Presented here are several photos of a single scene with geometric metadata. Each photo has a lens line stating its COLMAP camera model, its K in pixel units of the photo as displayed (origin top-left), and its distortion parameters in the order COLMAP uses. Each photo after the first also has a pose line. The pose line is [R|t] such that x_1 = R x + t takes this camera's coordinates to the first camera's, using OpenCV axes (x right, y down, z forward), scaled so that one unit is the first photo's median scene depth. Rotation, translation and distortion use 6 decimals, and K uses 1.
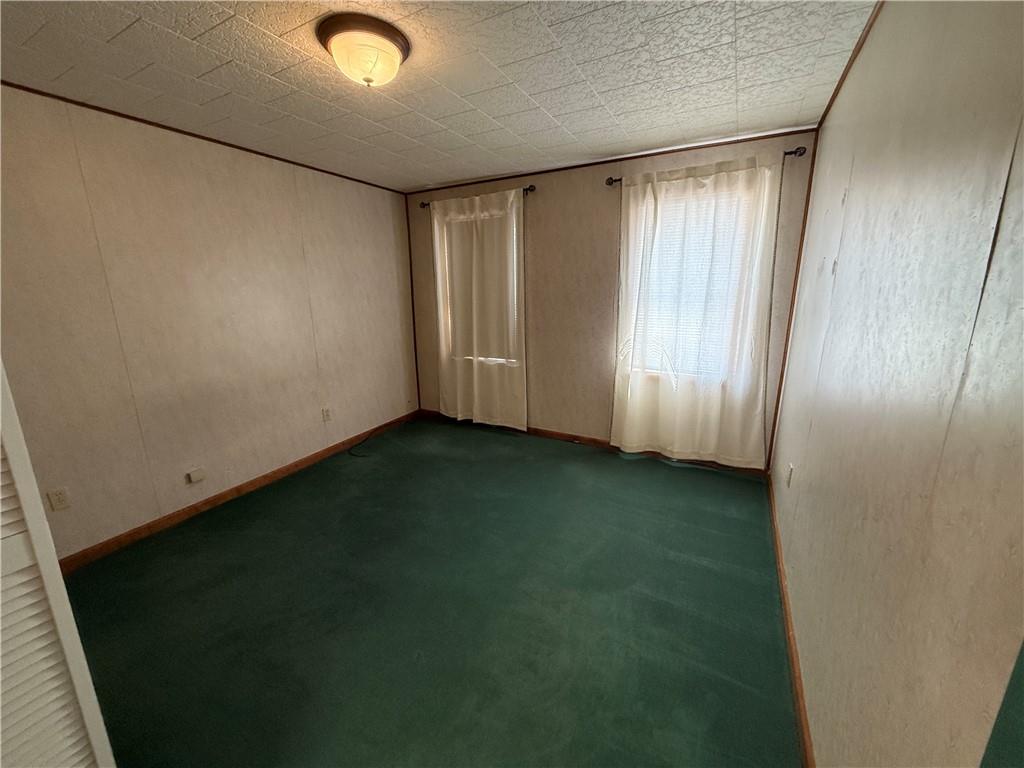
lens RADIAL K [[407.4, 0, 509.2], [0, 407.4, 381.6], [0, 0, 1]] dist [0.000980, 0.000092]
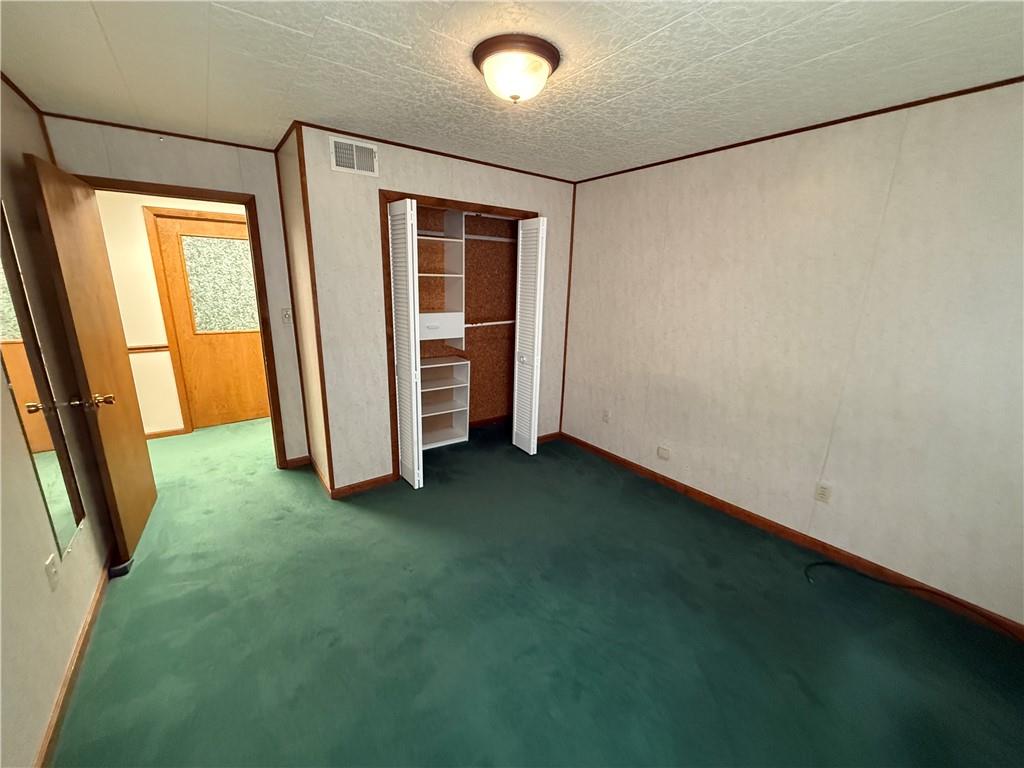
lens RADIAL K [[407.4, 0, 519.8], [0, 407.4, 388.2], [0, 0, 1]] dist [0.000980, 0.000092]
pose [[-0.422235, 0.220651, -0.879222, 0.318480], [-0.233649, 0.910659, 0.340748, -0.188771], [0.875857, 0.349305, -0.332957, 0.727775]]
